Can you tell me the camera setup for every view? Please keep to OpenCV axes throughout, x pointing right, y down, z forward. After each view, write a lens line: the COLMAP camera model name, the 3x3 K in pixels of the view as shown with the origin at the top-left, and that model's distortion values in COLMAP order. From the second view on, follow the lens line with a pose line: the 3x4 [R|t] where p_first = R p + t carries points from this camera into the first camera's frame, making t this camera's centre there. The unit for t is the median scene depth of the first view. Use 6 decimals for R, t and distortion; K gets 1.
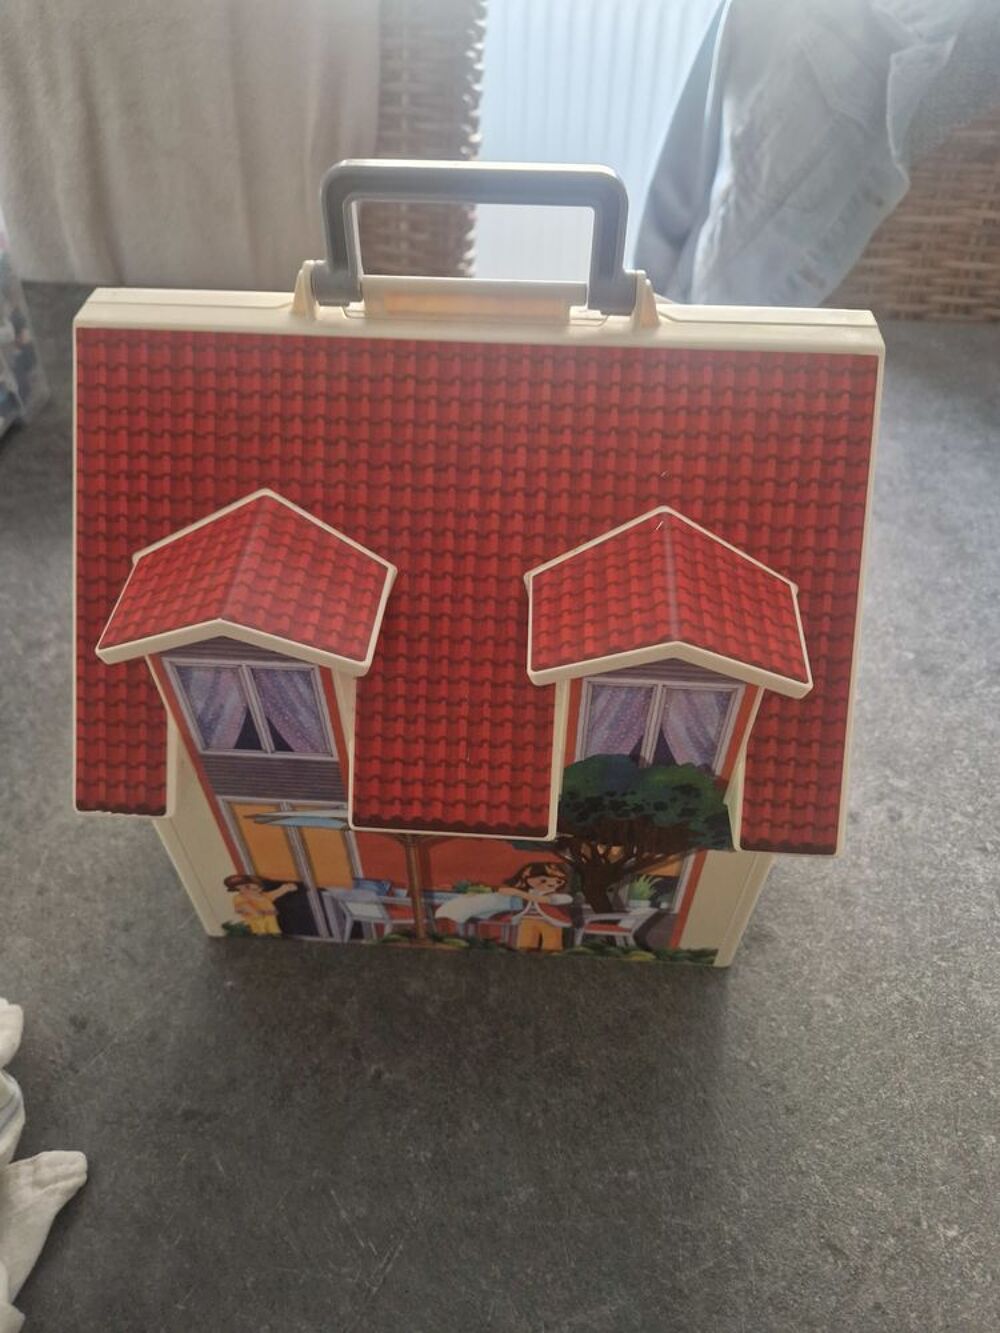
lens RADIAL K [[927.1, 0, 509.2], [0, 927.1, 656.9], [0, 0, 1]] dist [0.040808, -0.043938]
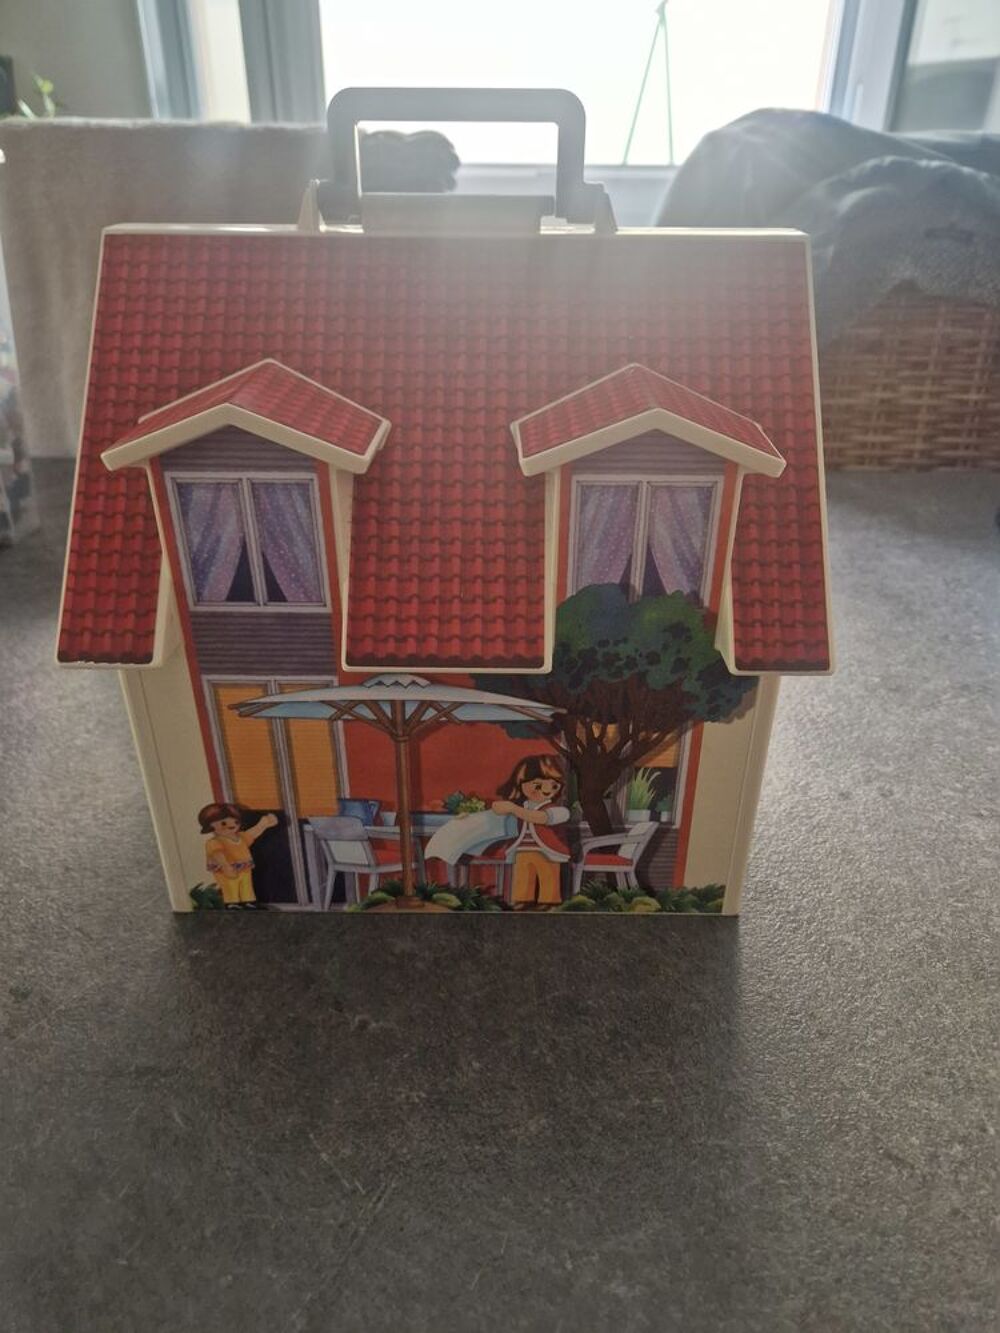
lens RADIAL K [[927.1, 0, 519.5], [0, 927.1, 681.1], [0, 0, 1]] dist [0.040808, -0.043938]
pose [[0.997925, -0.027518, 0.058216, -0.039162], [0.043843, 0.952523, -0.301295, 0.462399], [-0.047161, 0.303222, 0.951752, 0.057196]]
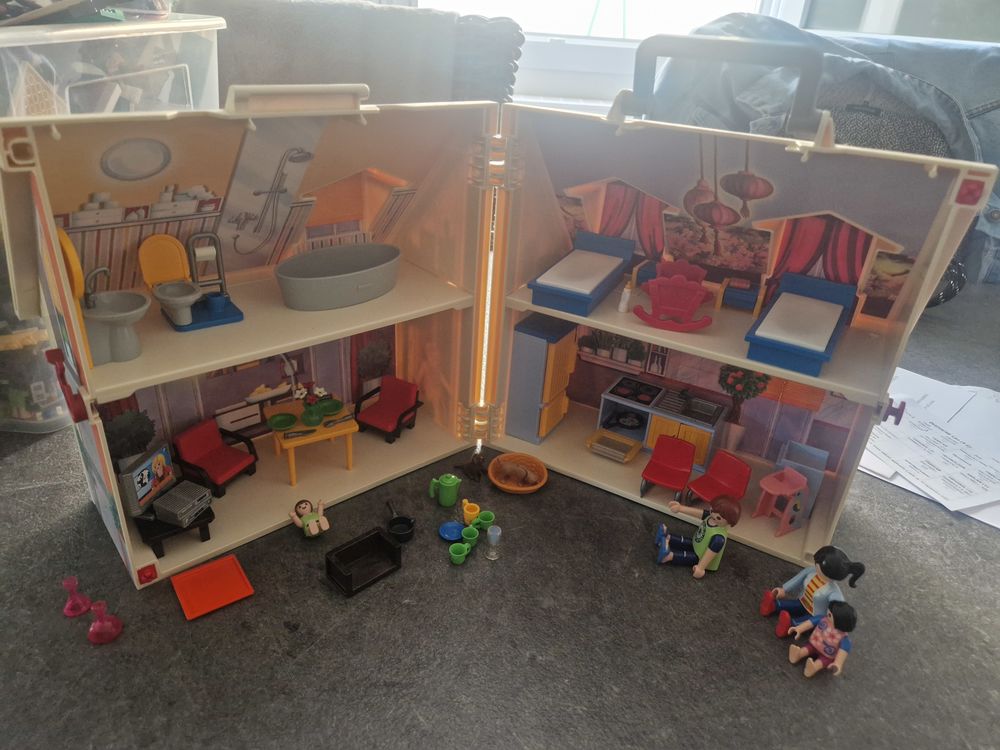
lens RADIAL K [[695.5, 0, 494.2], [0, 695.5, 371.7], [0, 0, 1]] dist [0.040808, -0.043938]
pose [[0.996251, 0.023822, 0.083162, -0.318889], [0.005299, 0.942726, -0.333525, 0.448160], [-0.086345, 0.332716, 0.939066, -0.036513]]
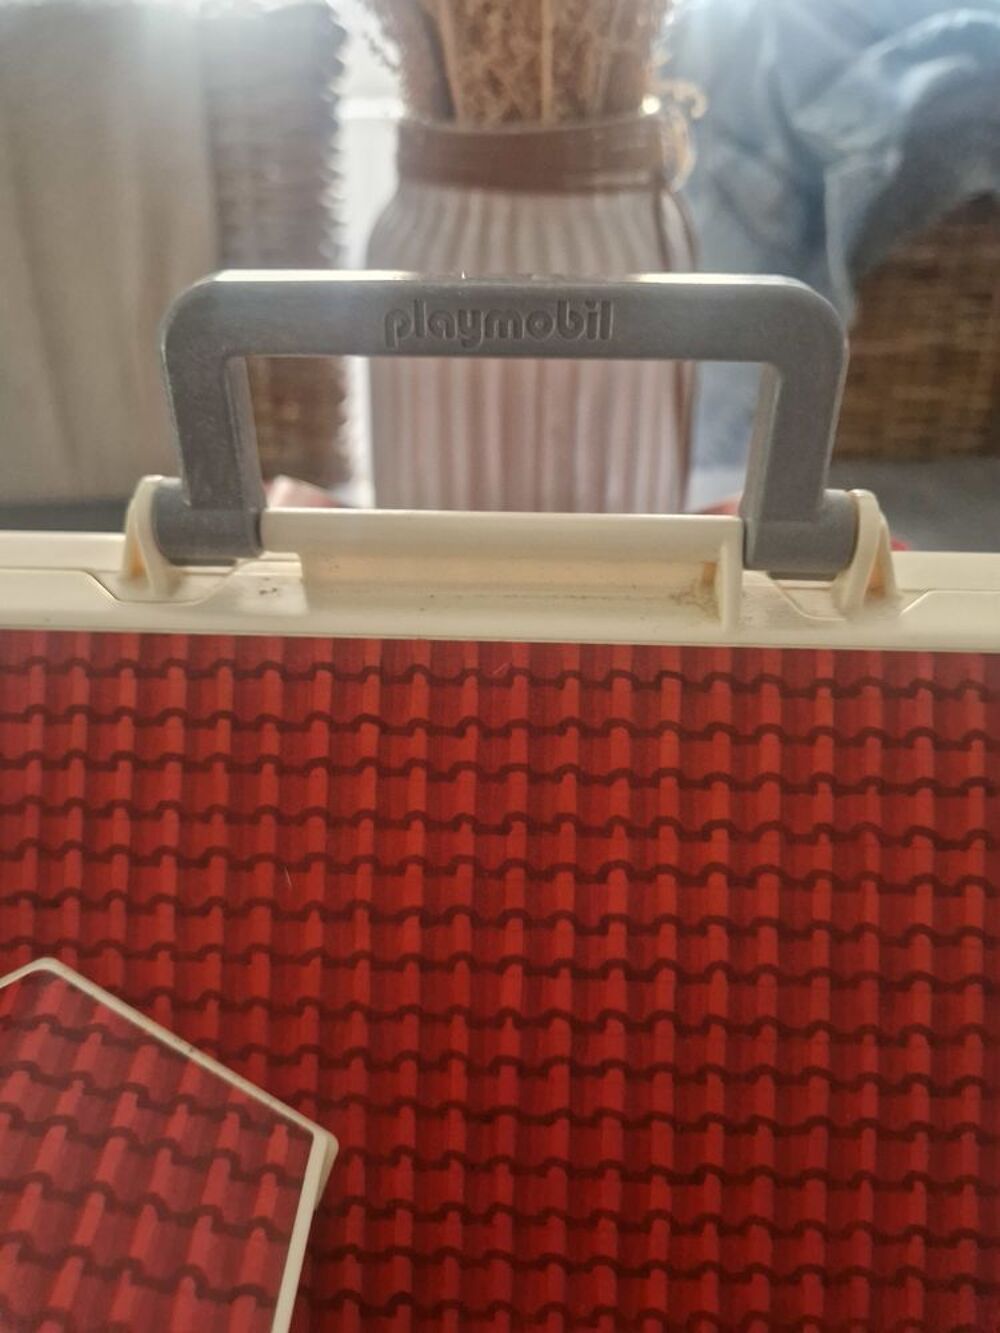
lens RADIAL K [[927.1, 0, 509.9], [0, 927.1, 659.9], [0, 0, 1]] dist [0.040808, -0.043938]
pose [[0.999567, -0.021599, 0.019958, -0.038970], [0.024540, 0.986590, -0.161364, -0.220726], [-0.016206, 0.161784, 0.986693, 0.471100]]
